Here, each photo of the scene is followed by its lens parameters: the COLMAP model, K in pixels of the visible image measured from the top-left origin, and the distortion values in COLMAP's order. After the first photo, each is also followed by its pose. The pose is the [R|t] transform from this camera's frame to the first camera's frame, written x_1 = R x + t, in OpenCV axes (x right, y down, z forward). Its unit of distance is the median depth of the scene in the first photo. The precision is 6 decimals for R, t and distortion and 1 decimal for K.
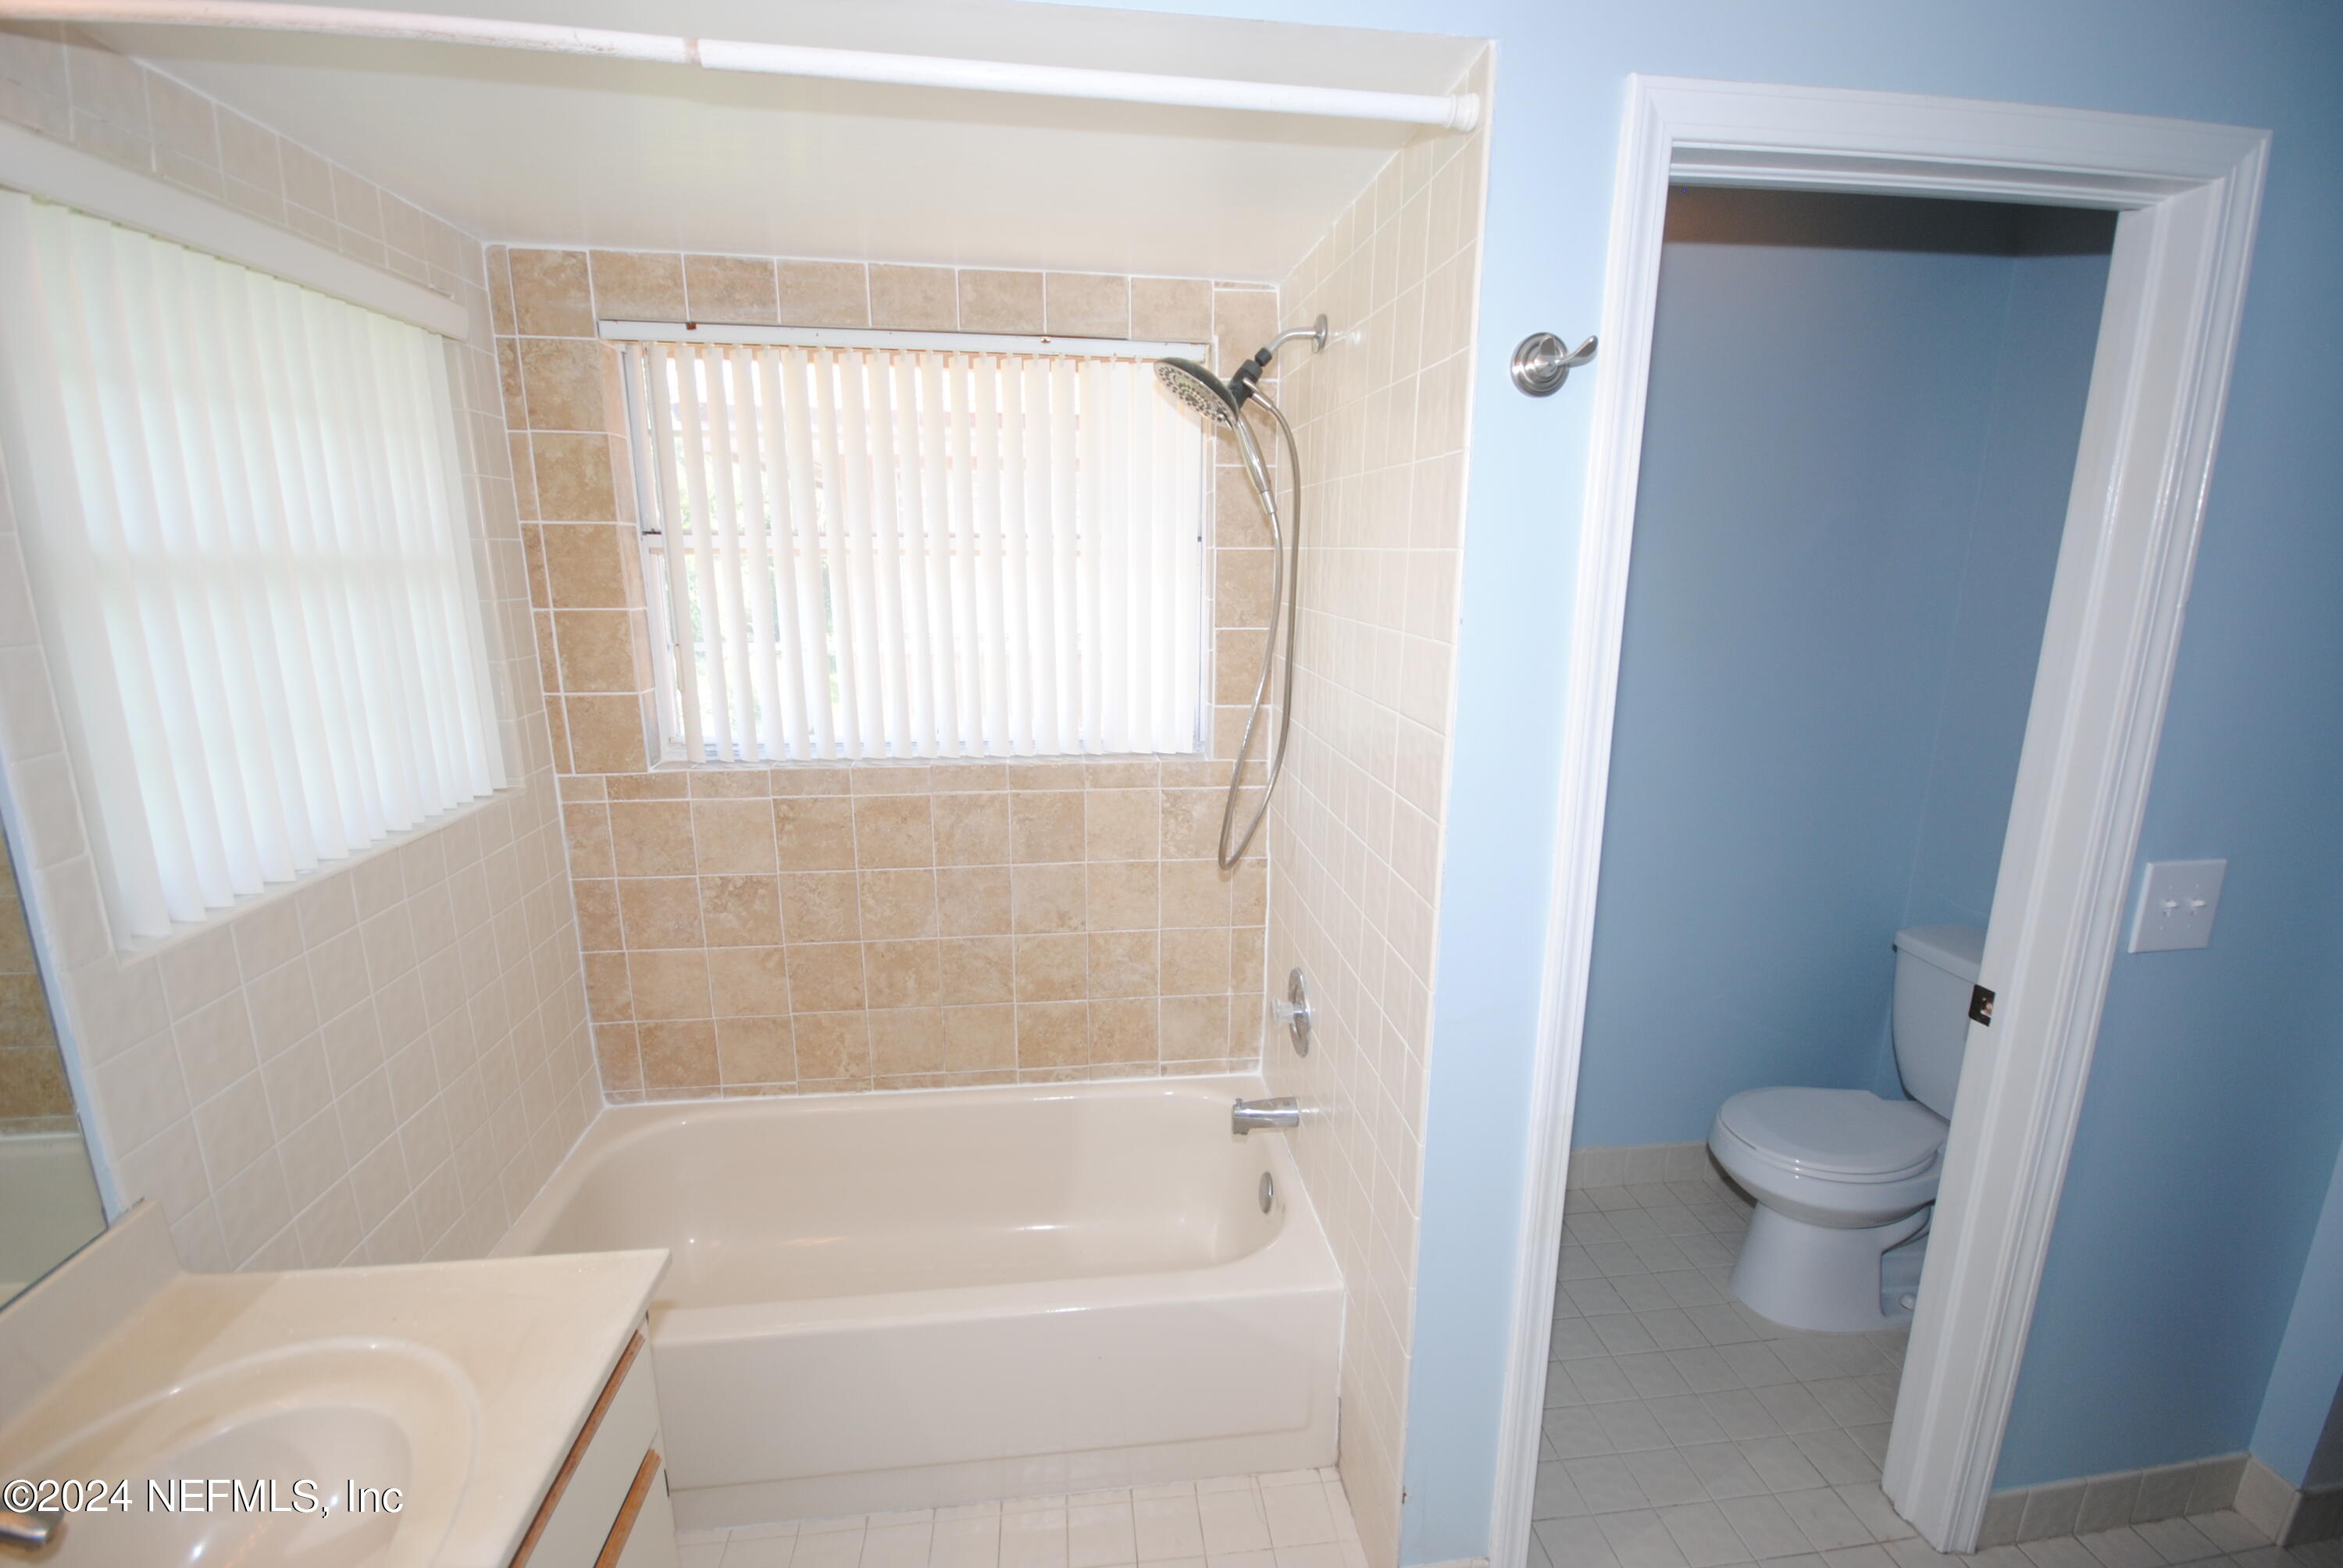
lens RADIAL K [[1015.4, 0, 1179.8], [0, 1015.4, 773.8], [0, 0, 1]] dist [-0.000700, 0.000002]
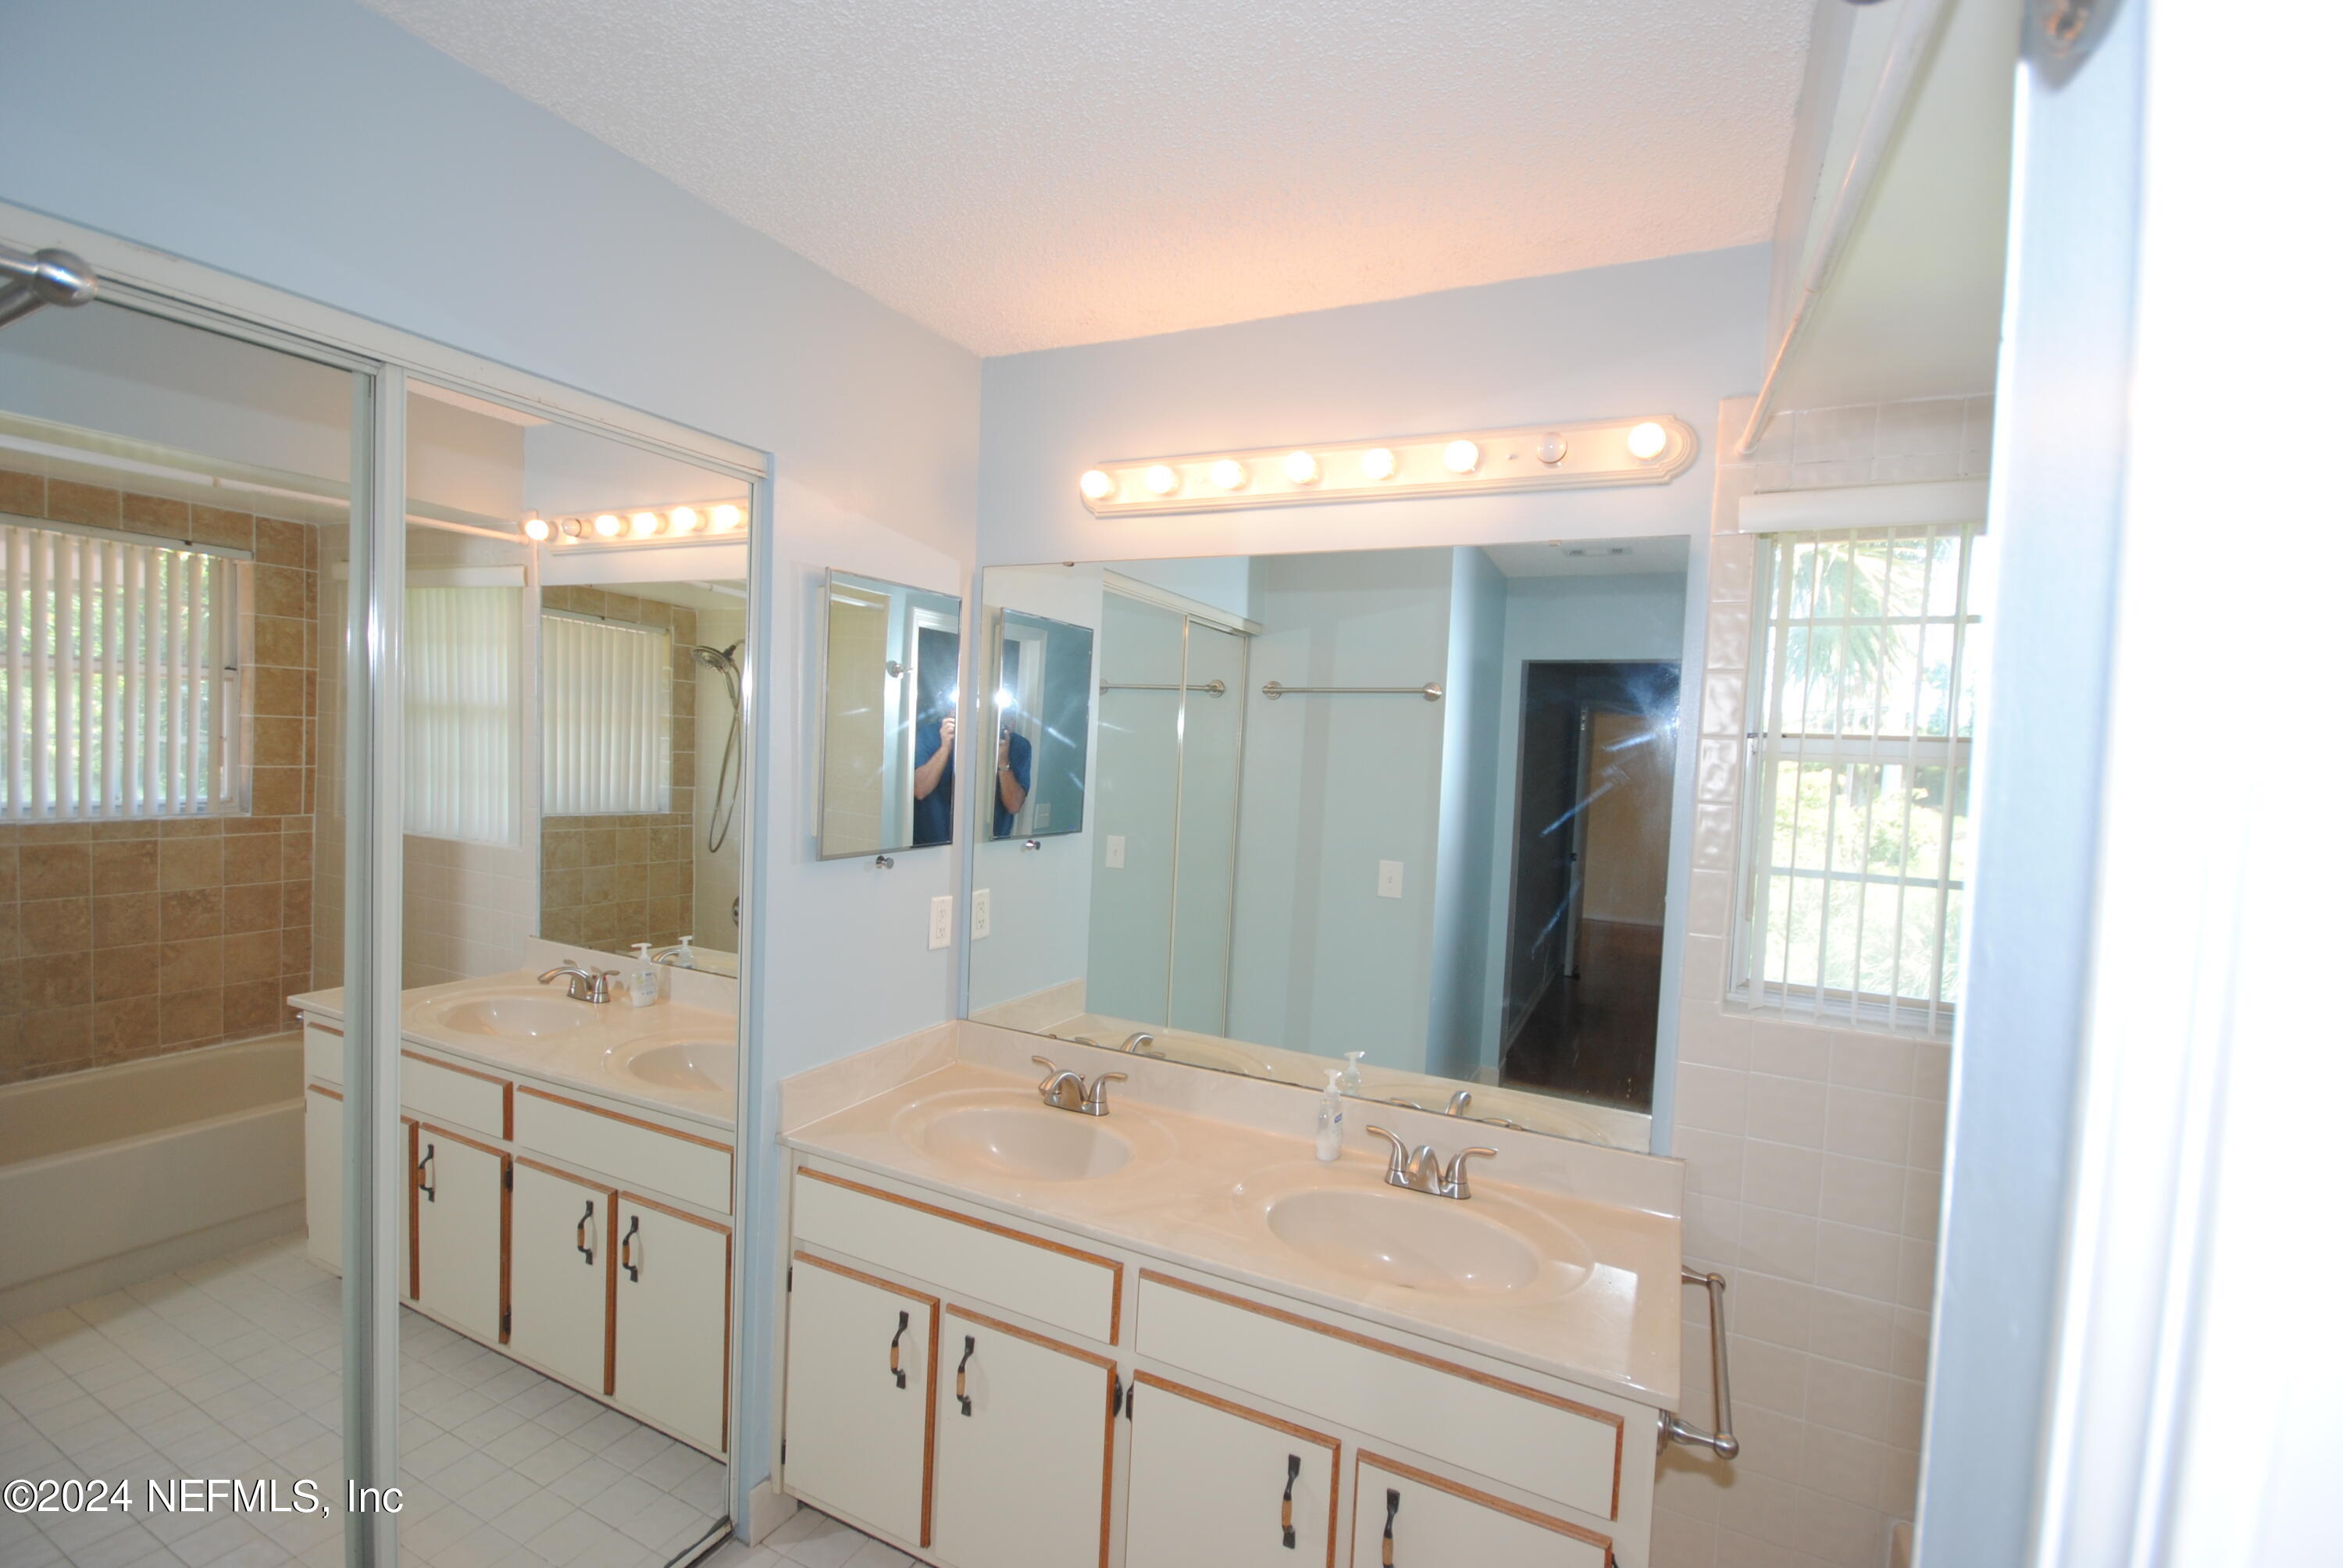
lens RADIAL K [[1015.4, 0, 1174.4], [0, 1015.4, 788.7], [0, 0, 1]] dist [-0.000700, 0.000002]
pose [[0.555389, -0.013375, 0.831483, -1.146186], [0.138922, 0.987312, -0.076911, 0.245655], [-0.819905, 0.158226, 0.550200, -1.026350]]
